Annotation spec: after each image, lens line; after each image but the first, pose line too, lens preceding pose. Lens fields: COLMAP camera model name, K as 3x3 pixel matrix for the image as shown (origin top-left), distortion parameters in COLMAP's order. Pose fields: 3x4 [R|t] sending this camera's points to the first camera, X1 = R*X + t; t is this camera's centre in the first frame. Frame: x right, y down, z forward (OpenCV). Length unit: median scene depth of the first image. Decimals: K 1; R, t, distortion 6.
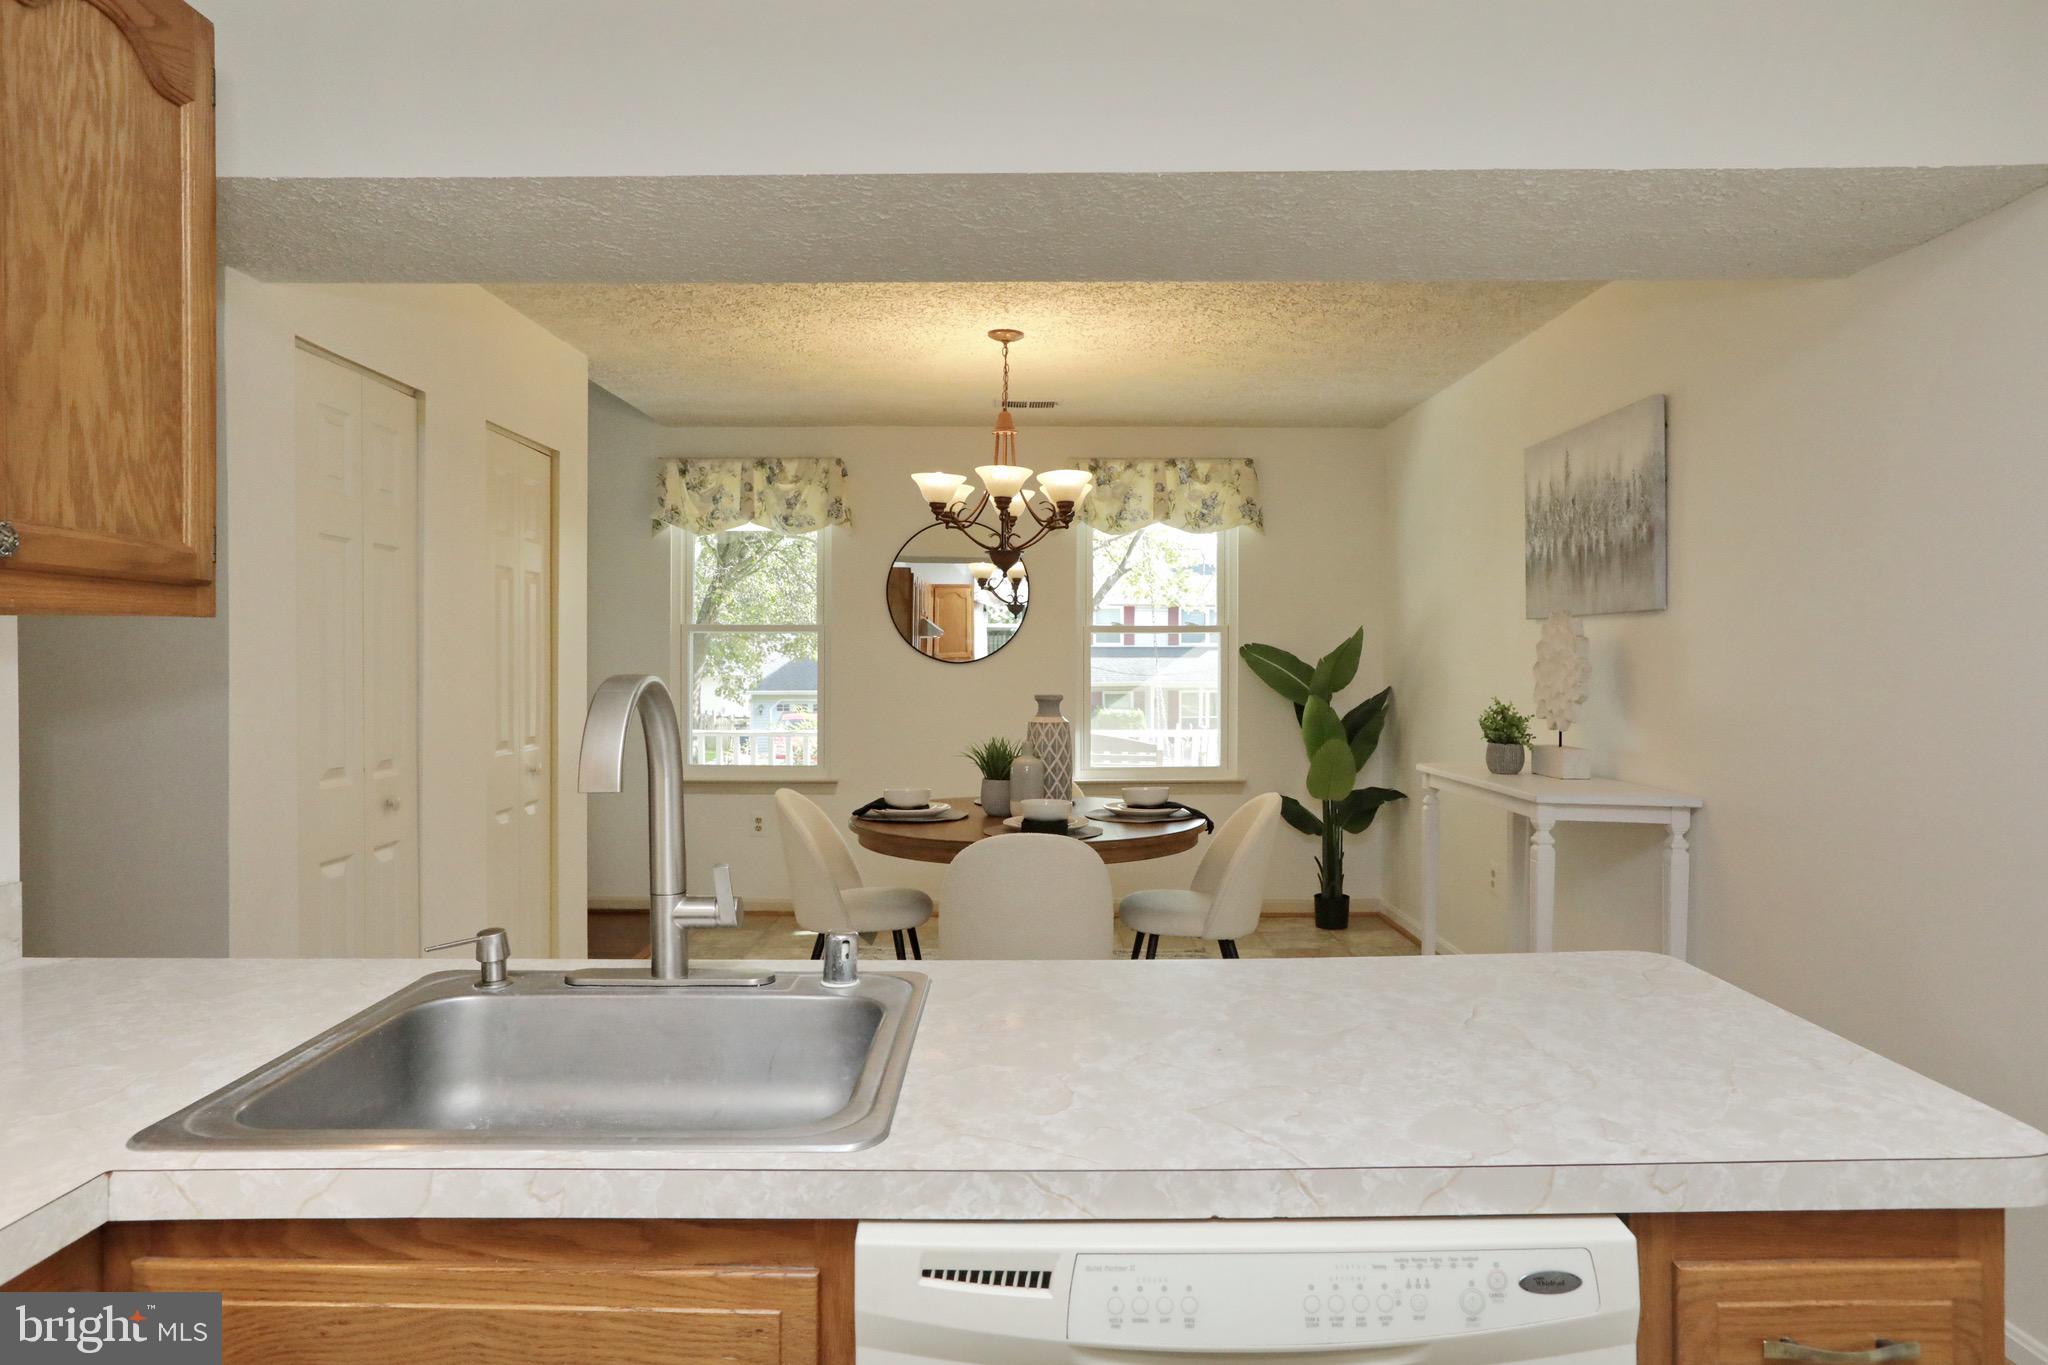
lens RADIAL K [[1228.5, 0, 1034.9], [0, 1228.5, 681.2], [0, 0, 1]] dist [0.003836, 0.001817]
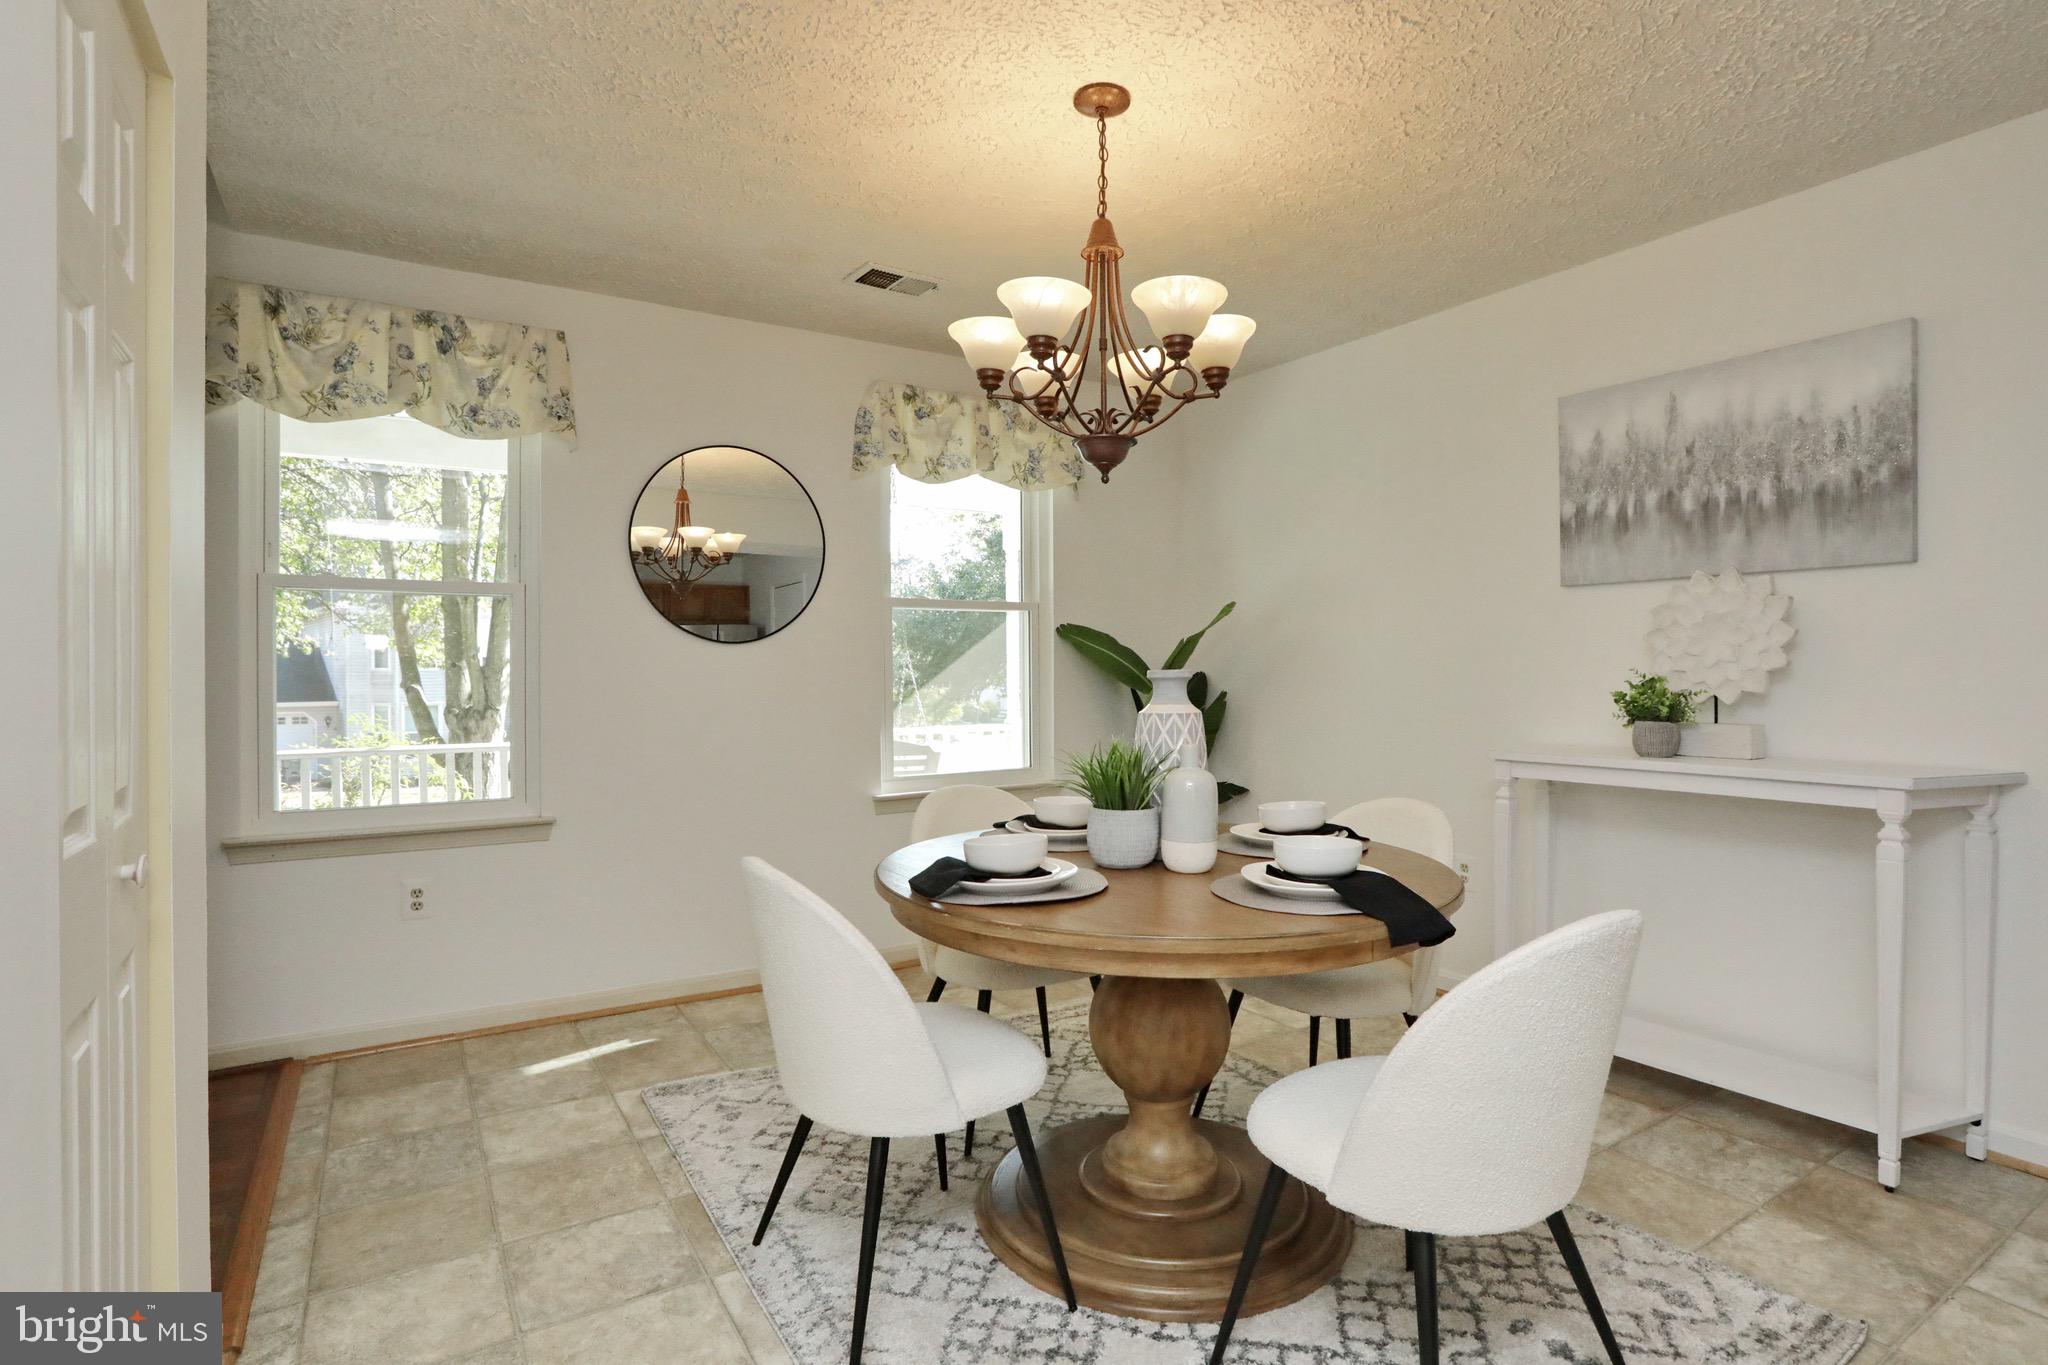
lens RADIAL K [[1019.4, 0, 1027.2], [0, 1019.4, 670.6], [0, 0, 1]] dist [-0.042081, 0.034992]
pose [[0.851073, -0.005885, 0.525015, -0.233389], [0.013627, 0.999848, -0.010882, 0.010795], [-0.524871, 0.016416, 0.851023, 0.410216]]
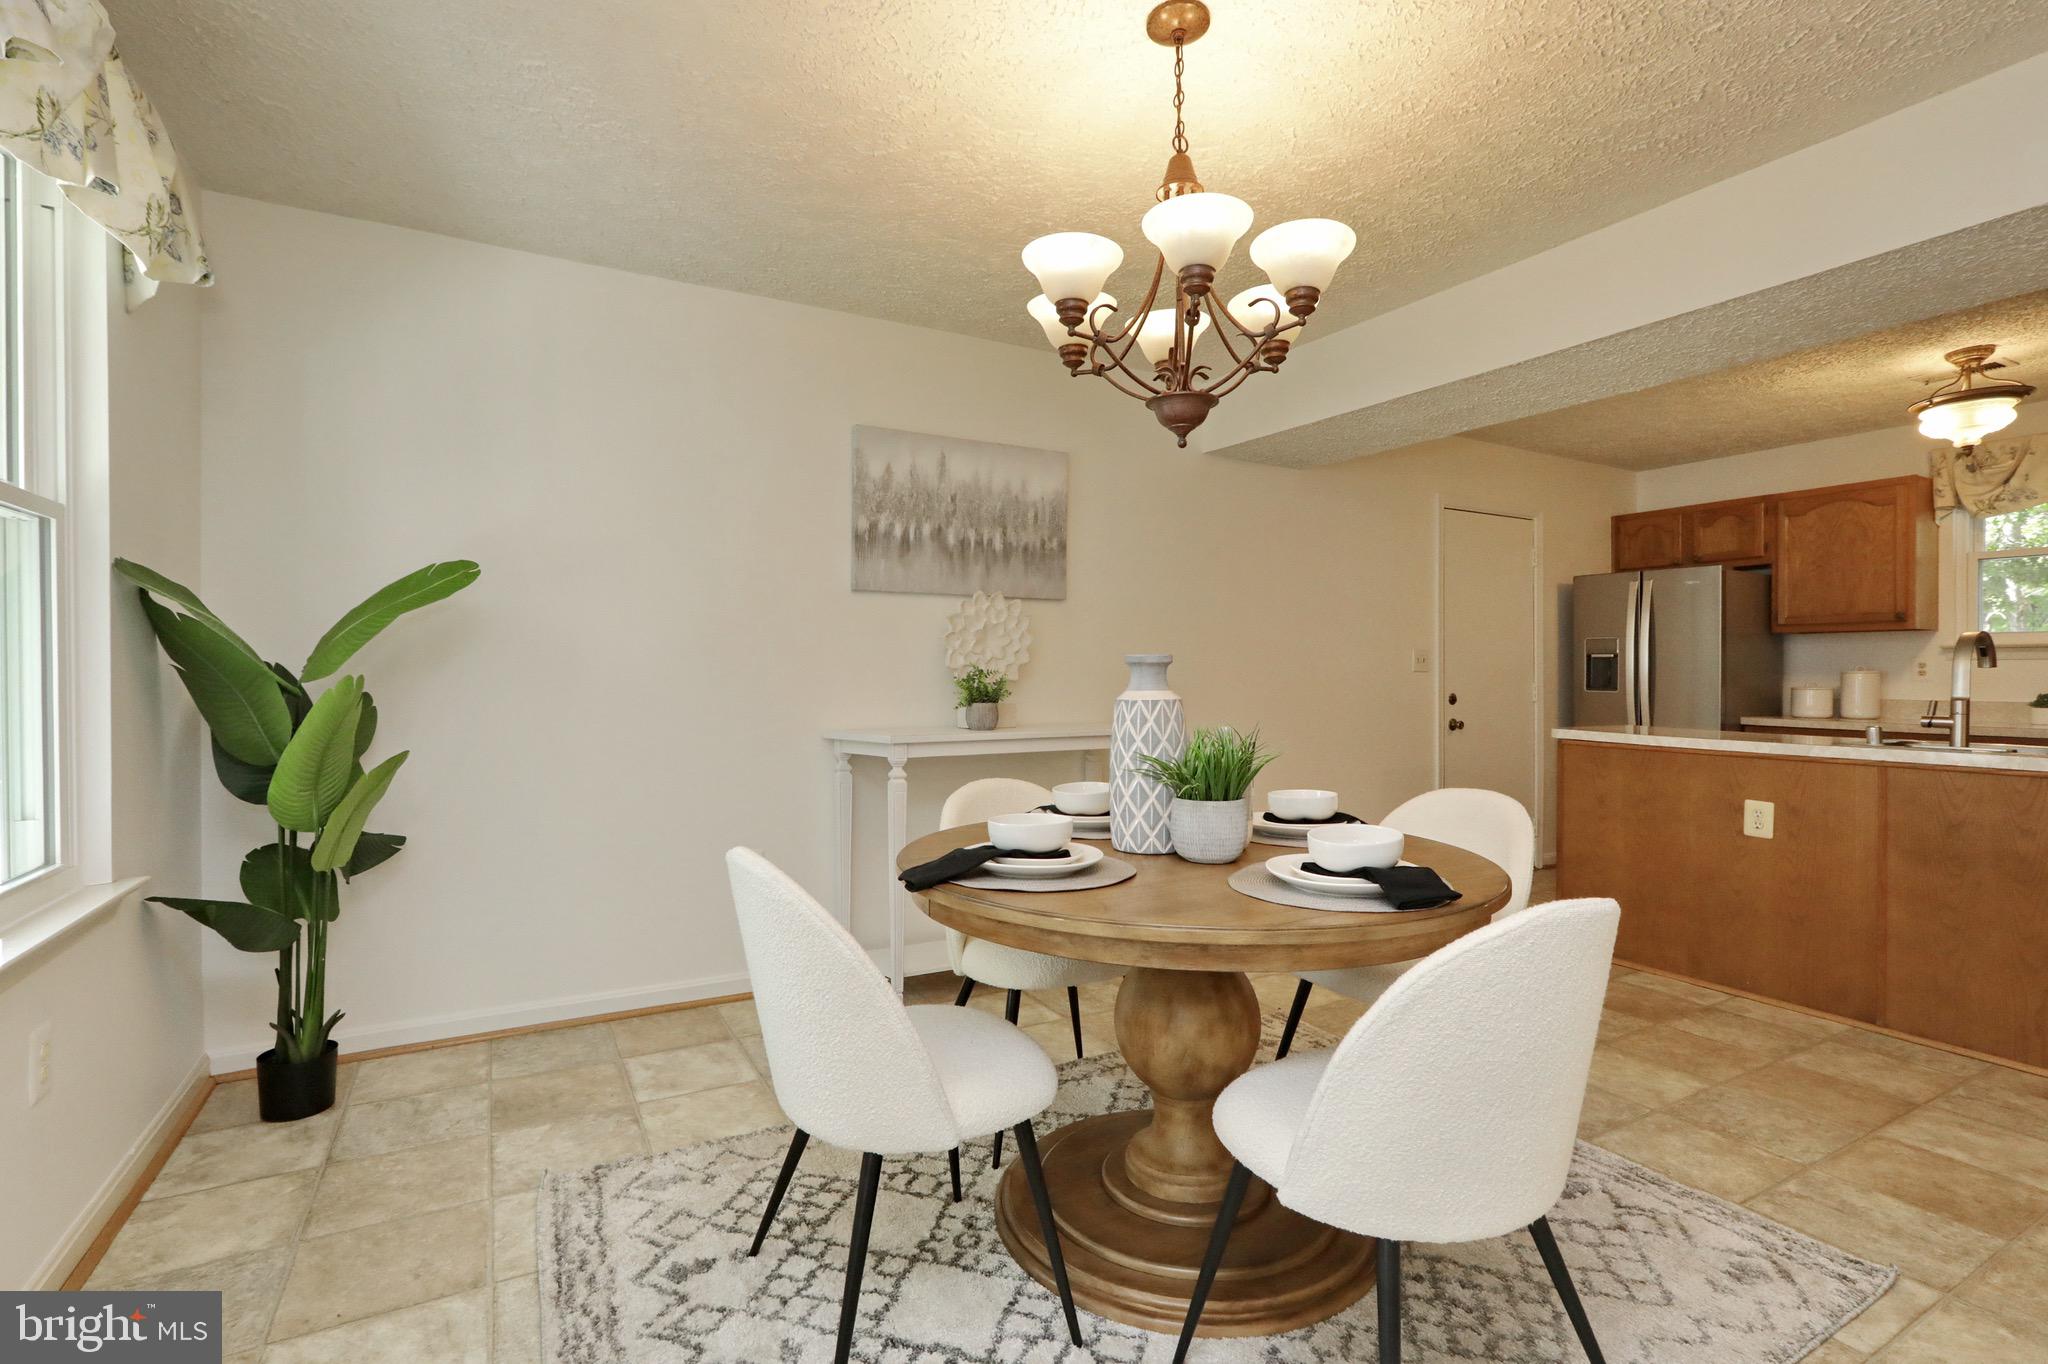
lens RADIAL K [[937.0, 0, 1024.0], [0, 937.0, 682.0], [0, 0, 1]] dist [-0.069985, 0.031090]
pose [[-0.469184, -0.029372, 0.882612, -0.257384], [0.000305, 0.999441, 0.033422, 0.000943], [-0.883100, 0.015950, -0.468913, 0.887629]]
